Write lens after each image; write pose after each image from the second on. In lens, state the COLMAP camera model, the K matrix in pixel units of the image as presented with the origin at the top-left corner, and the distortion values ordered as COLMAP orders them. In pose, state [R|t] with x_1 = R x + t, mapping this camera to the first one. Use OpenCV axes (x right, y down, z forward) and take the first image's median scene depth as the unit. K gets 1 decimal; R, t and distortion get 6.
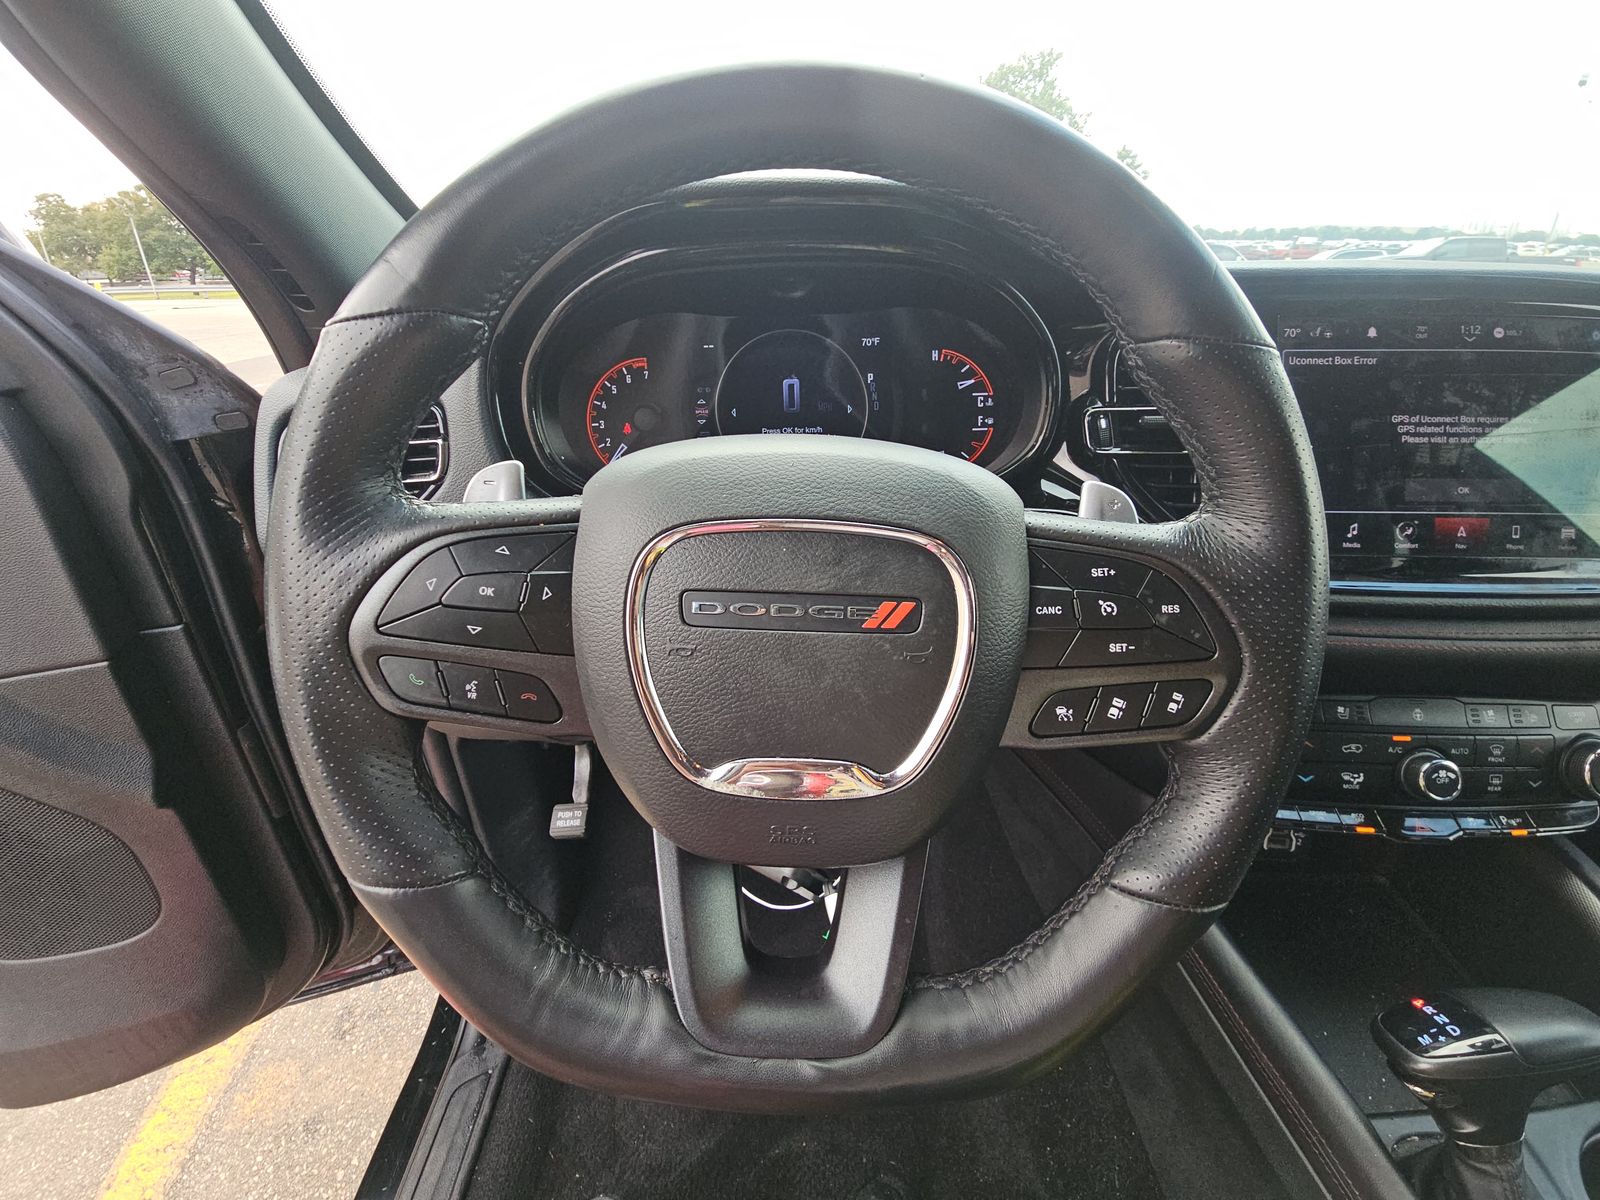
lens RADIAL K [[631.1, 0, 799.3], [0, 631.1, 599.8], [0, 0, 1]] dist [0.004627, -0.000735]
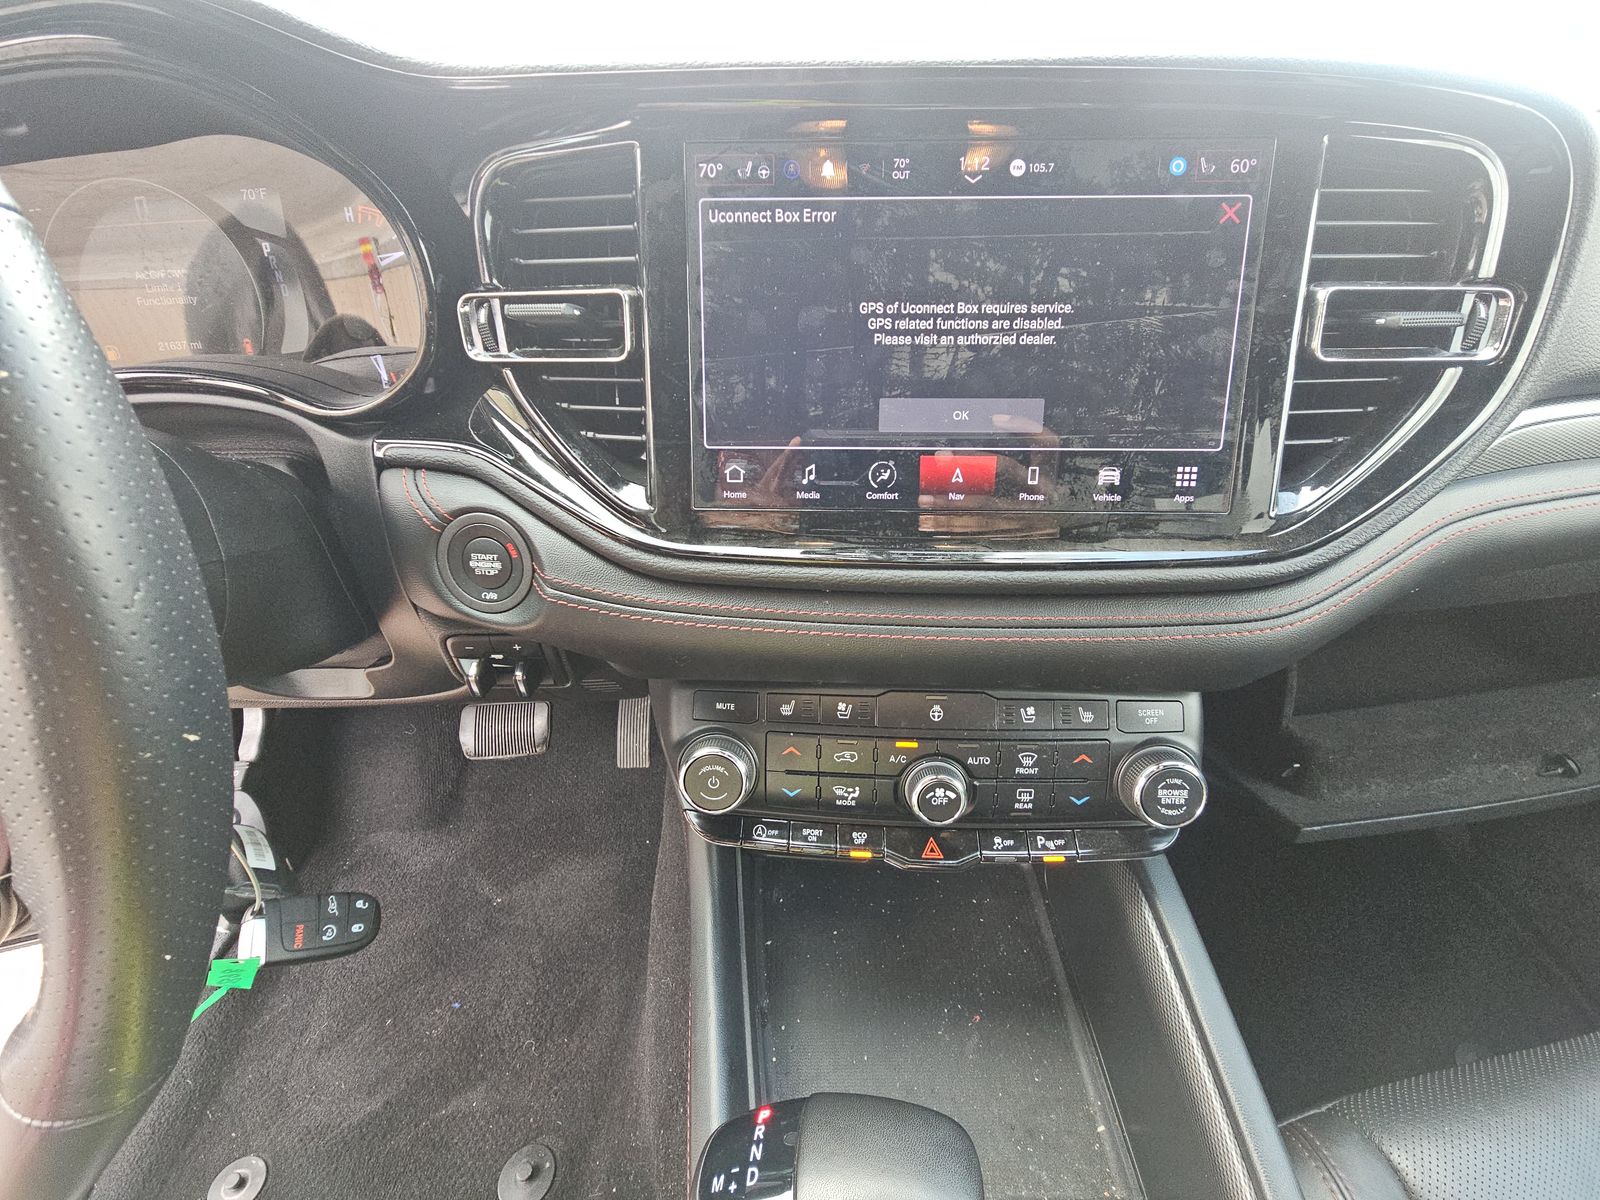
lens RADIAL K [[631.1, 0, 799.6], [0, 631.1, 600.2], [0, 0, 1]] dist [0.004627, -0.000735]
pose [[0.999893, -0.001072, -0.014620, 0.881226], [0.003310, 0.988086, 0.153865, -0.079574], [0.014281, -0.153897, 0.987984, 0.278820]]
